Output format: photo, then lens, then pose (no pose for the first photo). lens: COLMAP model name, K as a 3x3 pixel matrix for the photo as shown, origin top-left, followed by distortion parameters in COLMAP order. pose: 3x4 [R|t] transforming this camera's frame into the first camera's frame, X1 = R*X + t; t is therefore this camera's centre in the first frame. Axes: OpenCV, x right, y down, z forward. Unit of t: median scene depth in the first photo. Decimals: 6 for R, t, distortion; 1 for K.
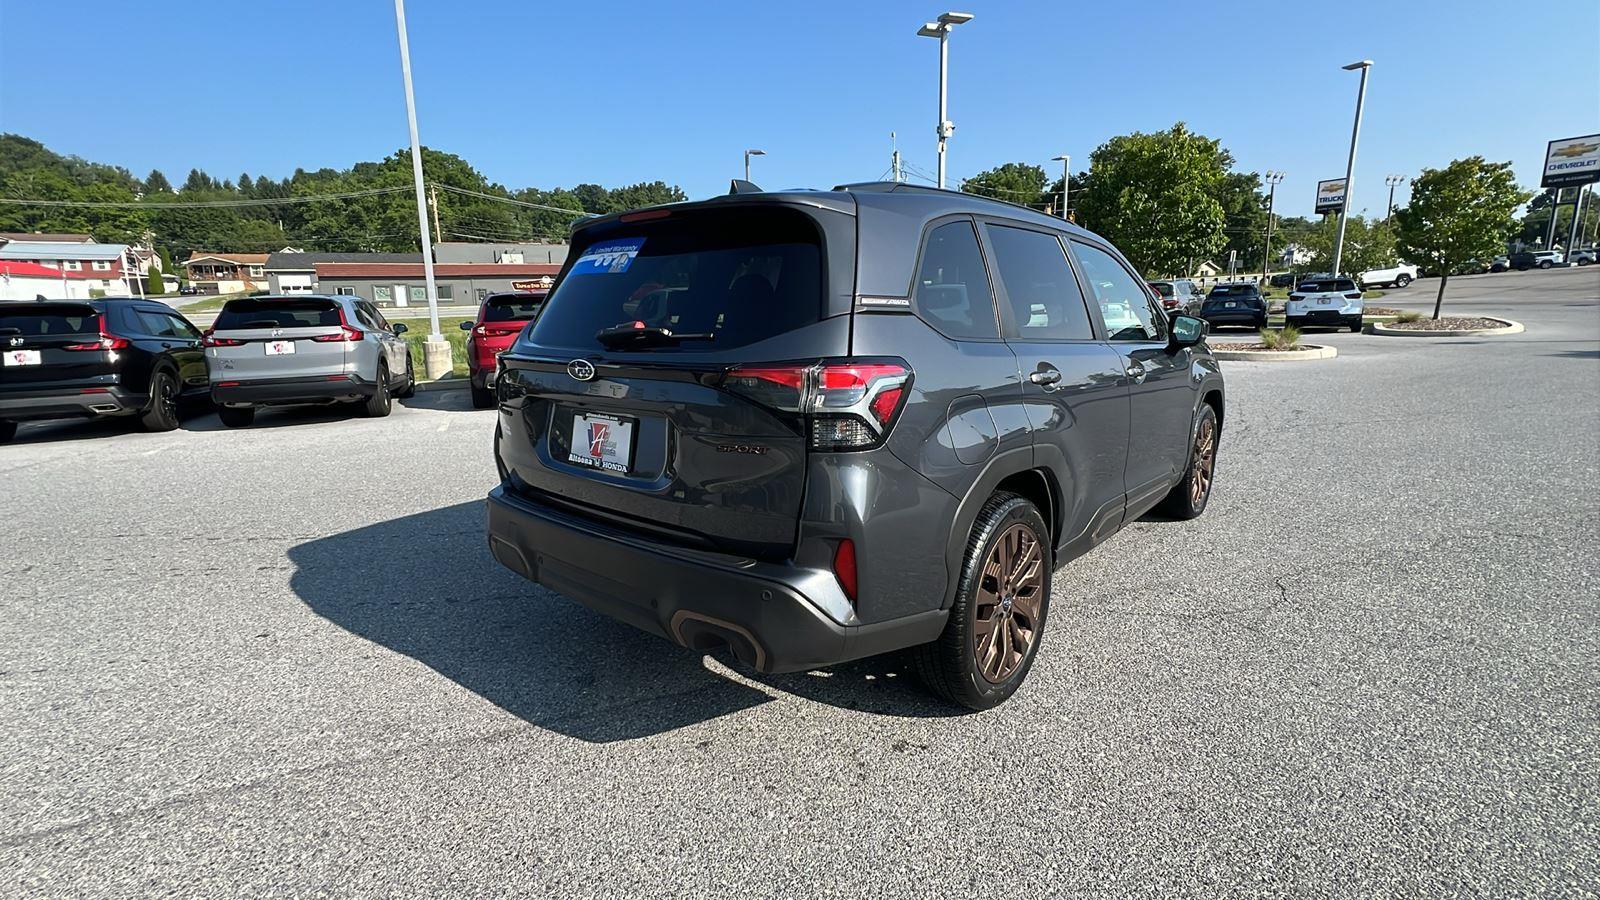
lens RADIAL K [[736.2, 0, 801.7], [0, 736.2, 450.6], [0, 0, 1]] dist [0.000427, -0.001079]
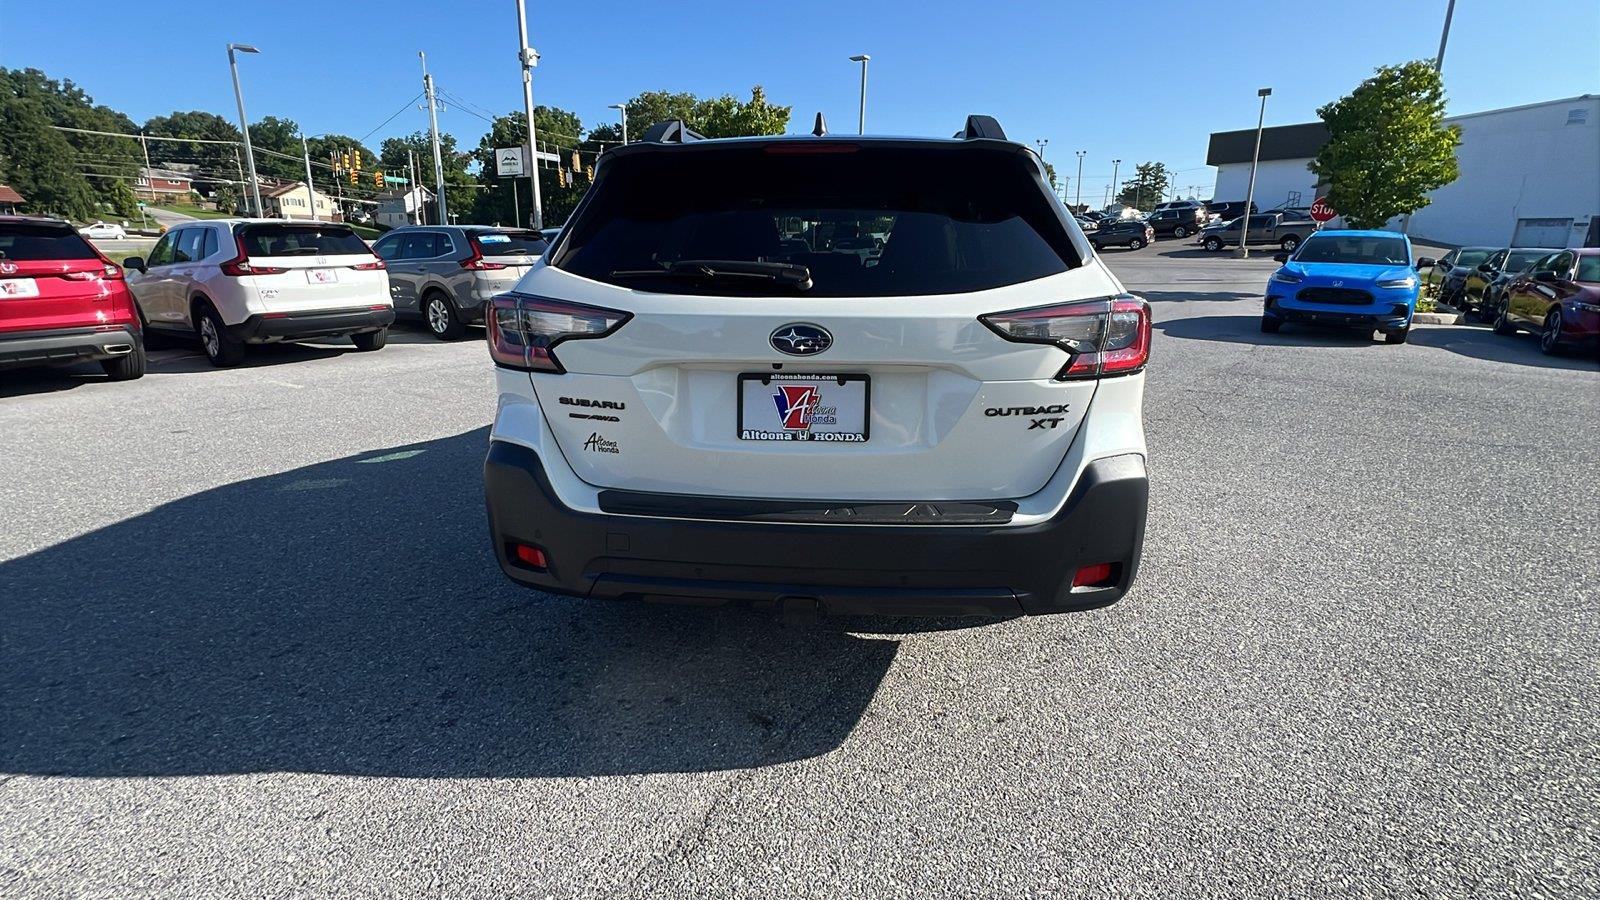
lens RADIAL K [[736.2, 0, 809.3], [0, 736.2, 454.5], [0, 0, 1]] dist [0.000427, -0.001079]
pose [[0.828606, -0.130844, 0.544327, -0.348417], [0.094572, 0.991045, 0.094262, -0.018623], [-0.551787, -0.026628, 0.833560, 0.180099]]
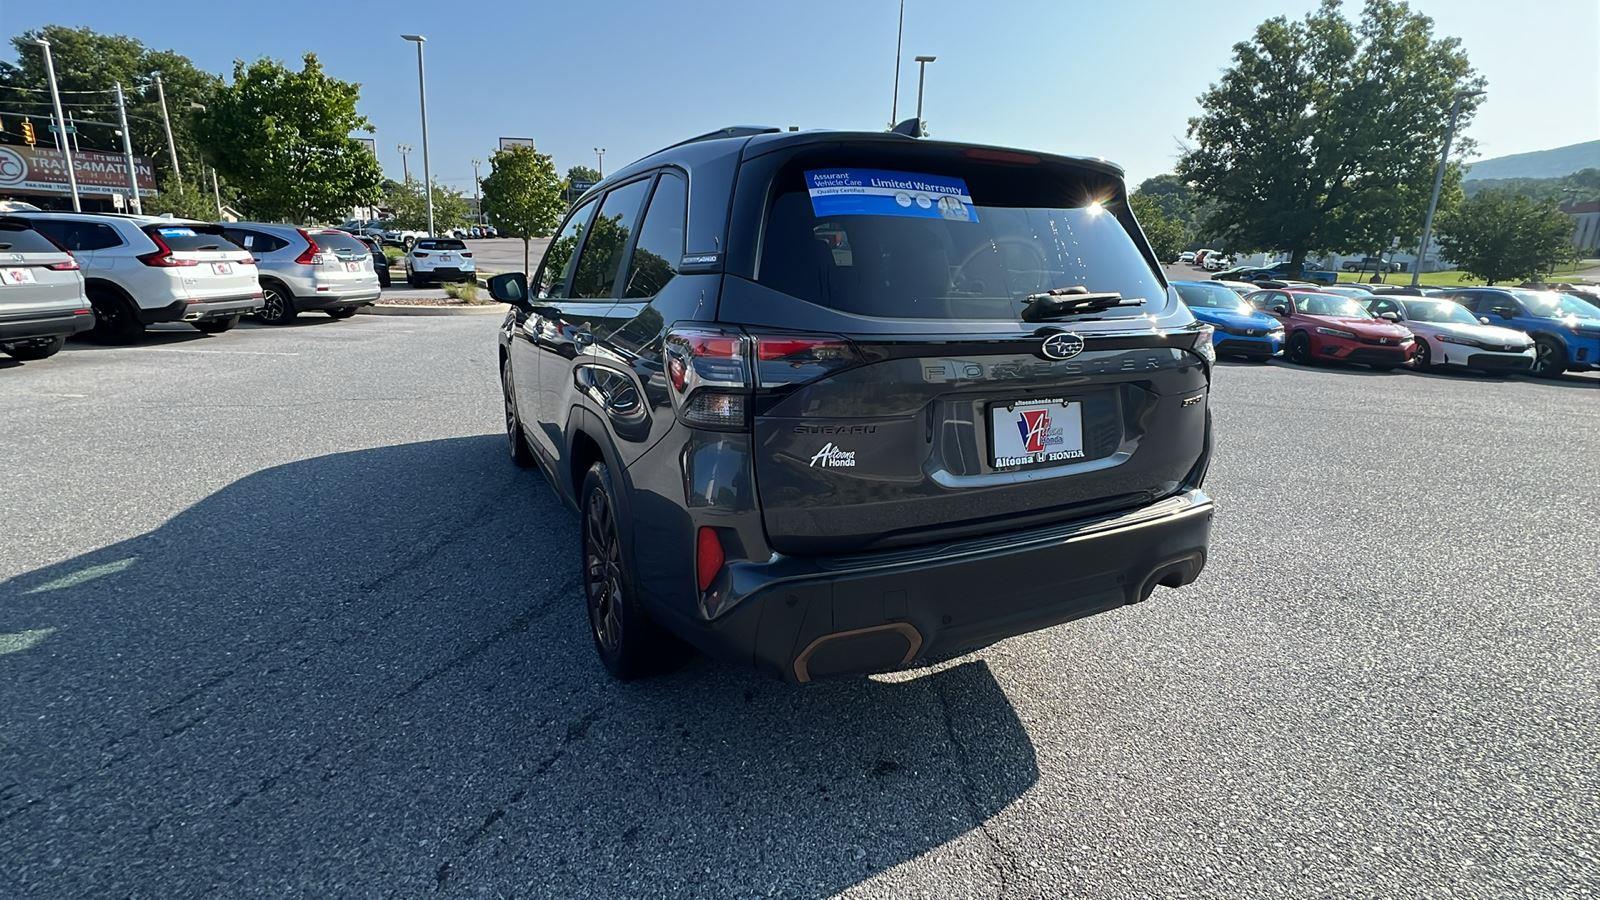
lens RADIAL K [[736.2, 0, 794.6], [0, 736.2, 440.6], [0, 0, 1]] dist [0.000427, -0.001079]
pose [[0.412974, -0.181483, 0.892478, -0.568488], [0.138590, 0.981055, 0.135365, -0.077162], [-0.900136, 0.067786, 0.430302, 0.449688]]
